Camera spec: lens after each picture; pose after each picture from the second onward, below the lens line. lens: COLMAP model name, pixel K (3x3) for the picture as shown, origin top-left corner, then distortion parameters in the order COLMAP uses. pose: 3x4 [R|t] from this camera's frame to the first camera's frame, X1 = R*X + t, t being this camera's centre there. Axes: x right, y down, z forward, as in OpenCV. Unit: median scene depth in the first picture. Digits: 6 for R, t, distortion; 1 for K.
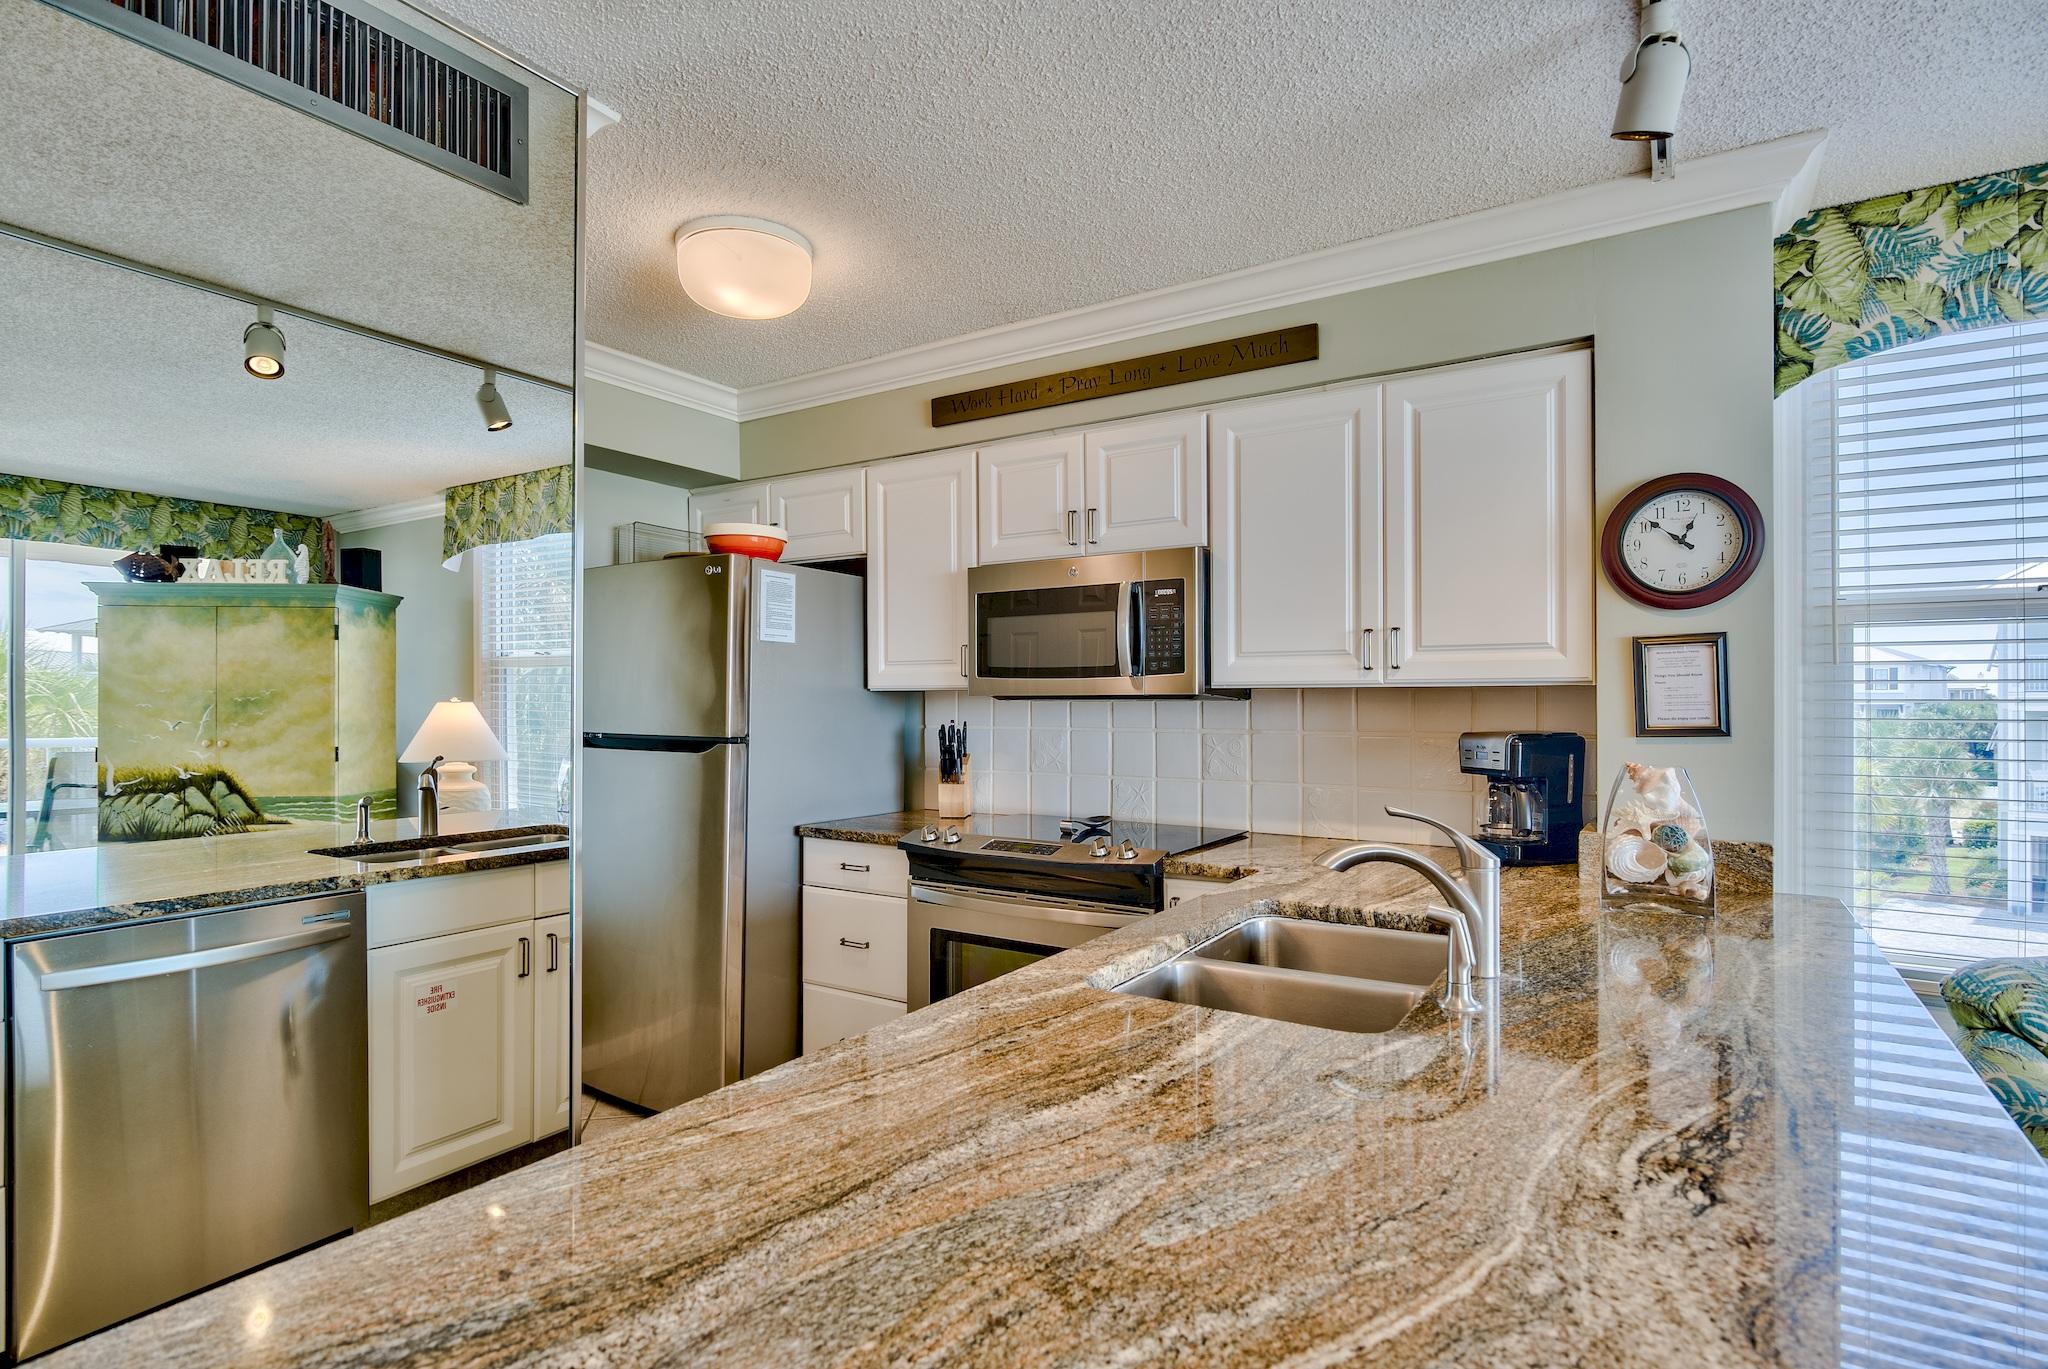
lens RADIAL K [[1035.8, 0, 1015.4], [0, 1035.8, 690.6], [0, 0, 1]] dist [-0.007312, 0.000024]
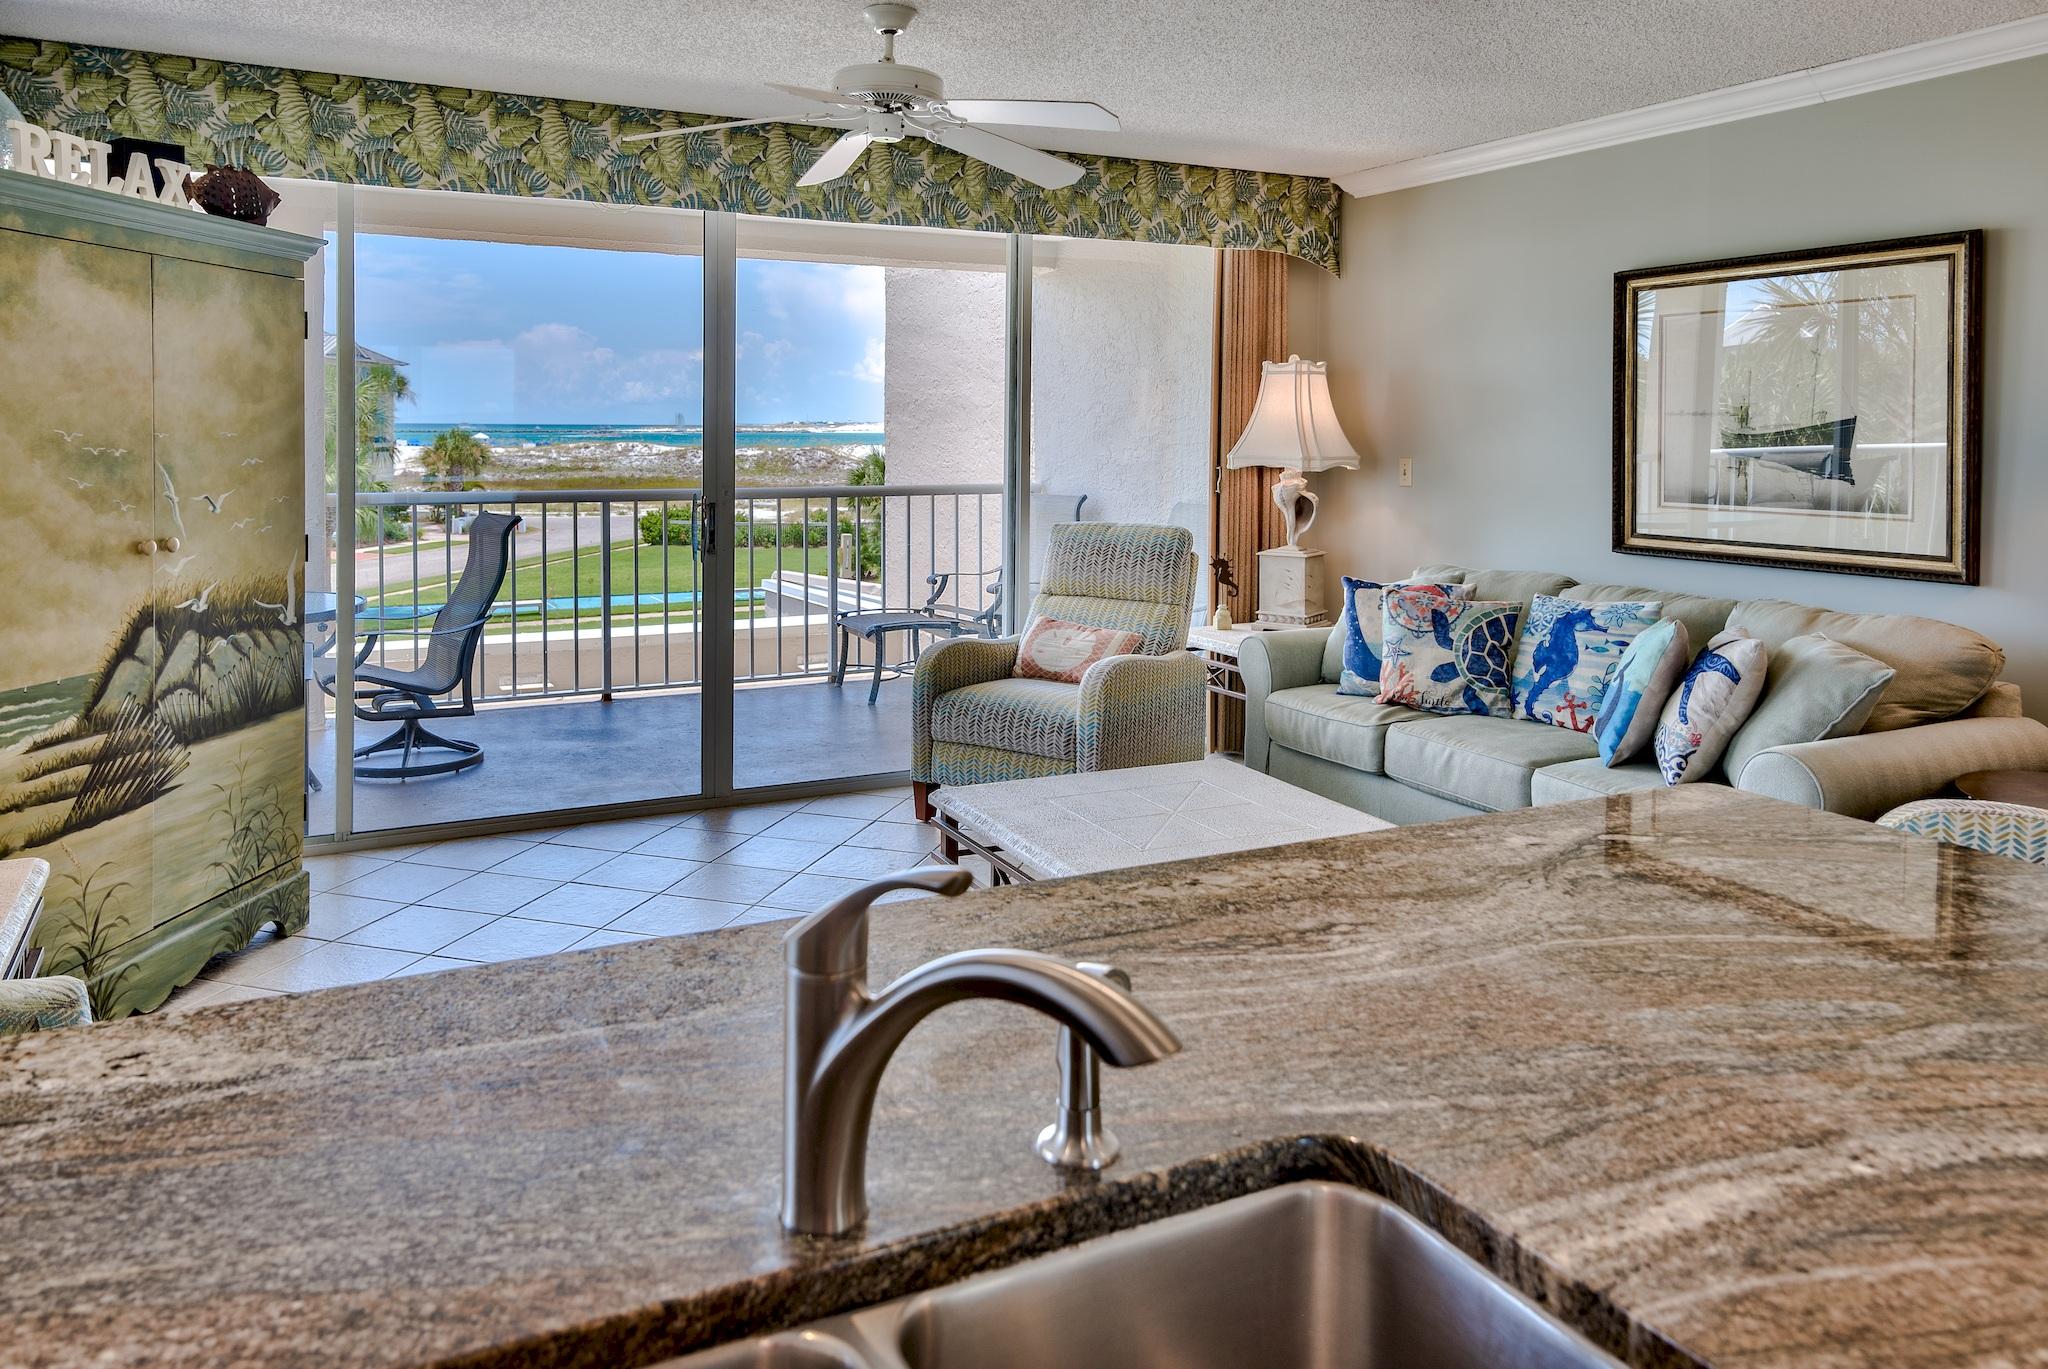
lens RADIAL K [[1448.8, 0, 960.0], [0, 1448.8, 453.4], [0, 0, 1]] dist [0.012776, 0.001896]
pose [[-0.860002, -0.016247, 0.510032, 0.071938], [-0.011585, 0.999857, 0.012315, -0.028741], [-0.510159, 0.004682, -0.860067, 1.009486]]
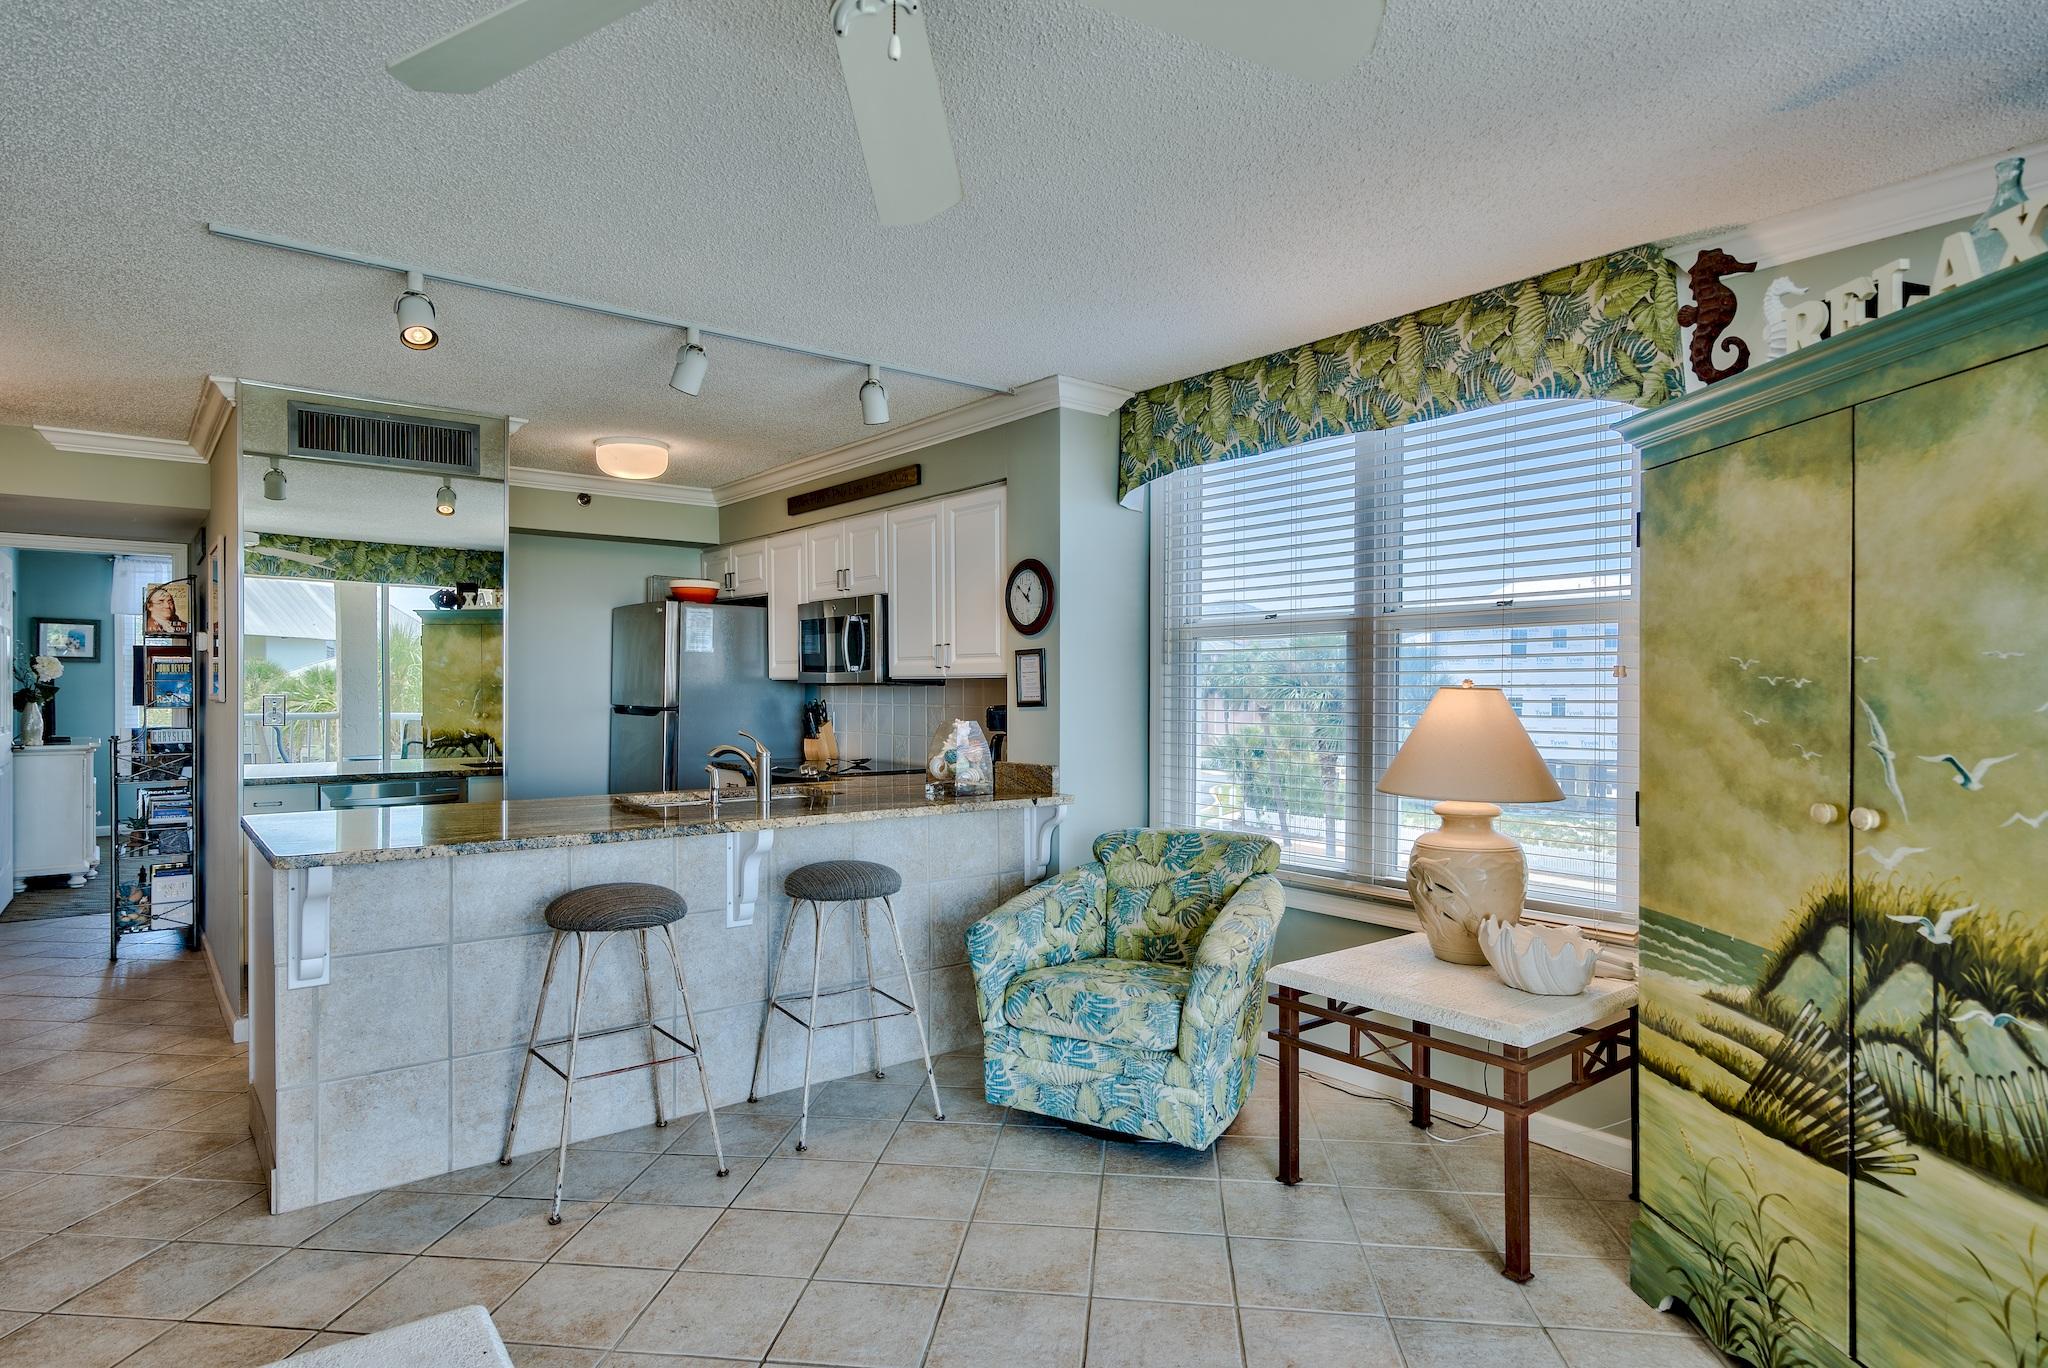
lens RADIAL K [[1160.4, 0, 1024.0], [0, 1160.4, 684.0], [0, 0, 1]] dist [-0.002606, -0.001129]
pose [[0.948816, 0.000608, -0.315827, 1.275513], [0.001296, 0.999982, 0.005820, -0.006701], [0.315825, -0.005931, 0.948799, -0.901767]]
